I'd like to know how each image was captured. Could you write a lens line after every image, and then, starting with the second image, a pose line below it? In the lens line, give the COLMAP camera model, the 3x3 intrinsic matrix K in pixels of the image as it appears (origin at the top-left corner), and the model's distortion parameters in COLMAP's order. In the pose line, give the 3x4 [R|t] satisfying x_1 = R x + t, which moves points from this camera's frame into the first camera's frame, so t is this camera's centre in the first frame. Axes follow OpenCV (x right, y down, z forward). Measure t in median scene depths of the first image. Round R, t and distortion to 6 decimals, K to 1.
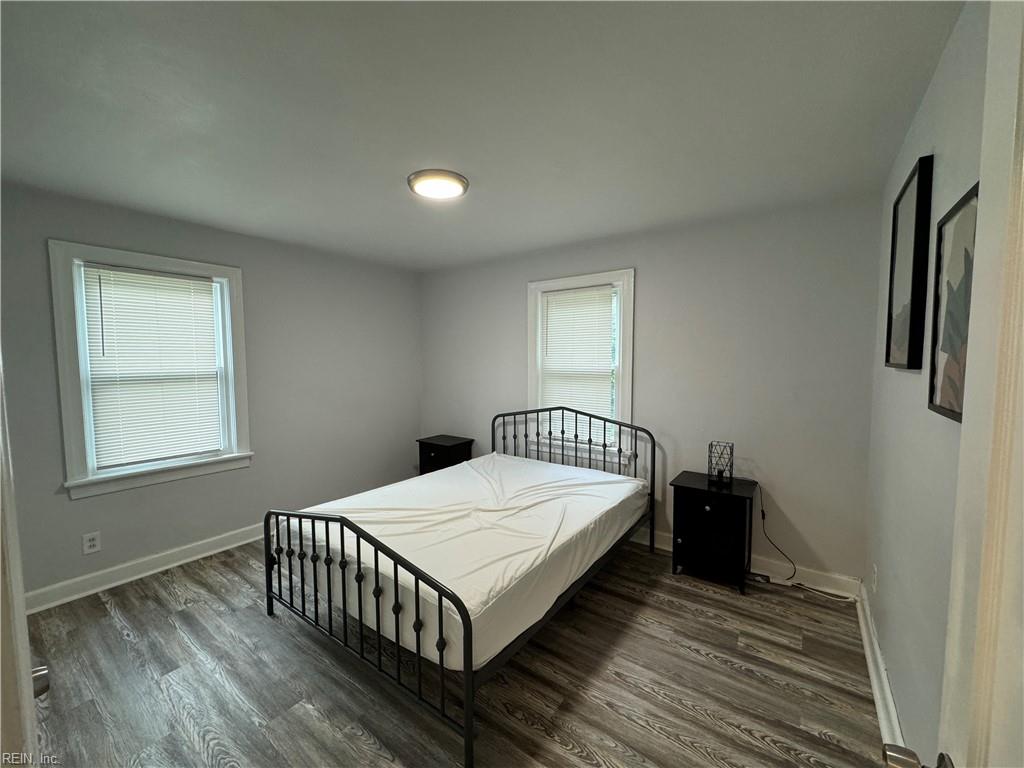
lens RADIAL K [[409.9, 0, 509.5], [0, 409.9, 385.8], [0, 0, 1]] dist [0.000628, -0.000225]
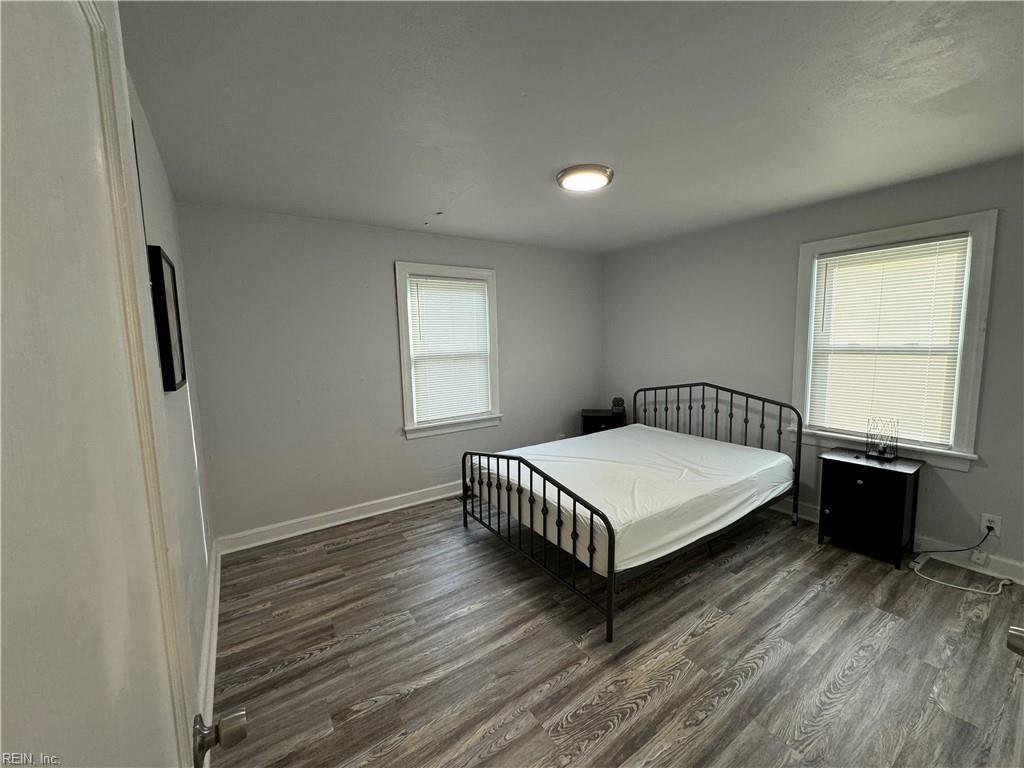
lens RADIAL K [[409.9, 0, 483.0], [0, 409.9, 390.7], [0, 0, 1]] dist [0.000628, -0.000225]
pose [[0.922014, 0.015943, -0.386829, 0.017533], [0.005099, 0.998565, 0.053310, 0.017030], [0.387124, -0.051124, 0.920609, -0.313068]]
